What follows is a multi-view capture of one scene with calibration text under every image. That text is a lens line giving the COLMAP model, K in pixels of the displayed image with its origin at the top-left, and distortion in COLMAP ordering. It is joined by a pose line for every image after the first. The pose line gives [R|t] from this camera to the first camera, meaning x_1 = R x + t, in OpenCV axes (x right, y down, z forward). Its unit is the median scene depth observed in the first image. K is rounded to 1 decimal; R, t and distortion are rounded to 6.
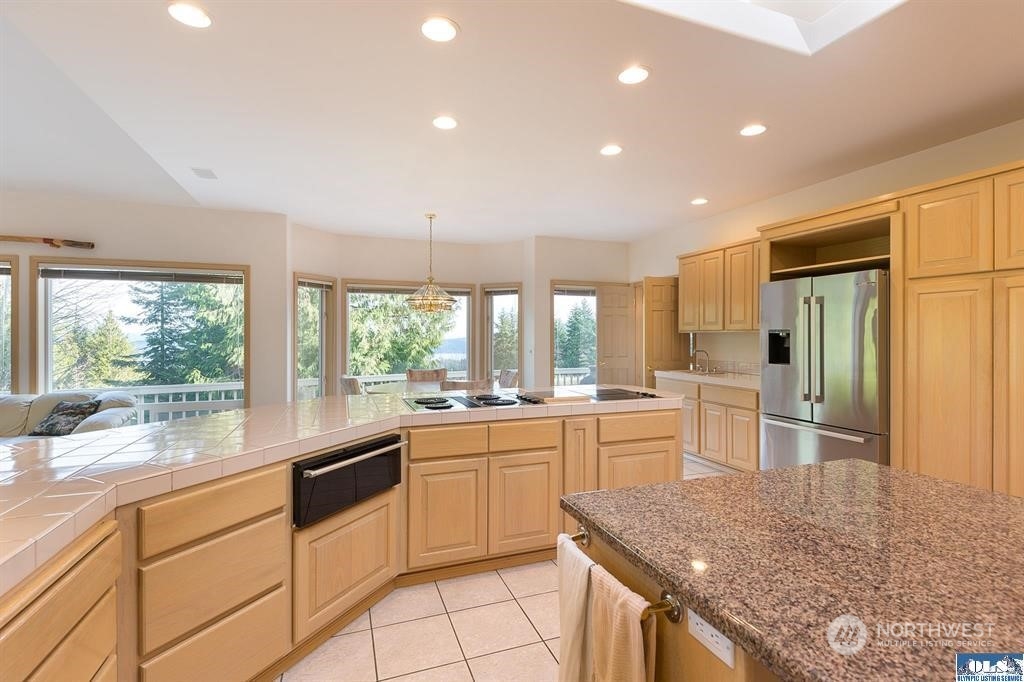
lens RADIAL K [[460.1, 0, 520.3], [0, 460.1, 335.3], [0, 0, 1]] dist [-0.002122, -0.005185]
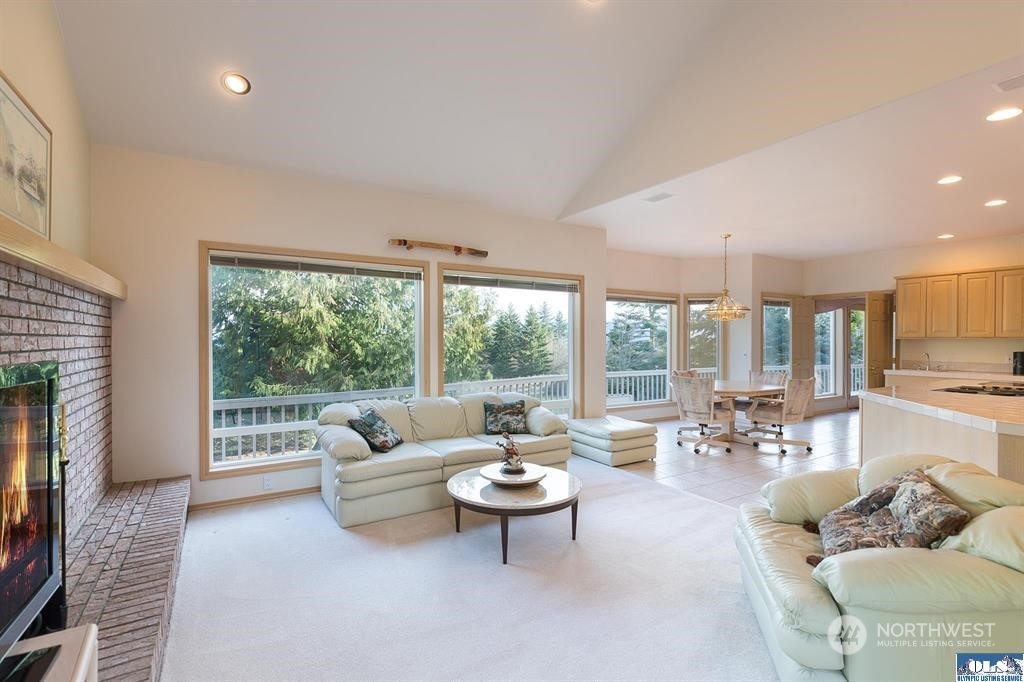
lens RADIAL K [[460.1, 0, 515.6], [0, 460.1, 342.4], [0, 0, 1]] dist [-0.002122, -0.005185]
pose [[0.984976, 0.000465, 0.172691, -0.878978], [-0.001754, 0.999972, 0.007311, -0.002764], [-0.172682, -0.007504, 0.984949, -0.037085]]
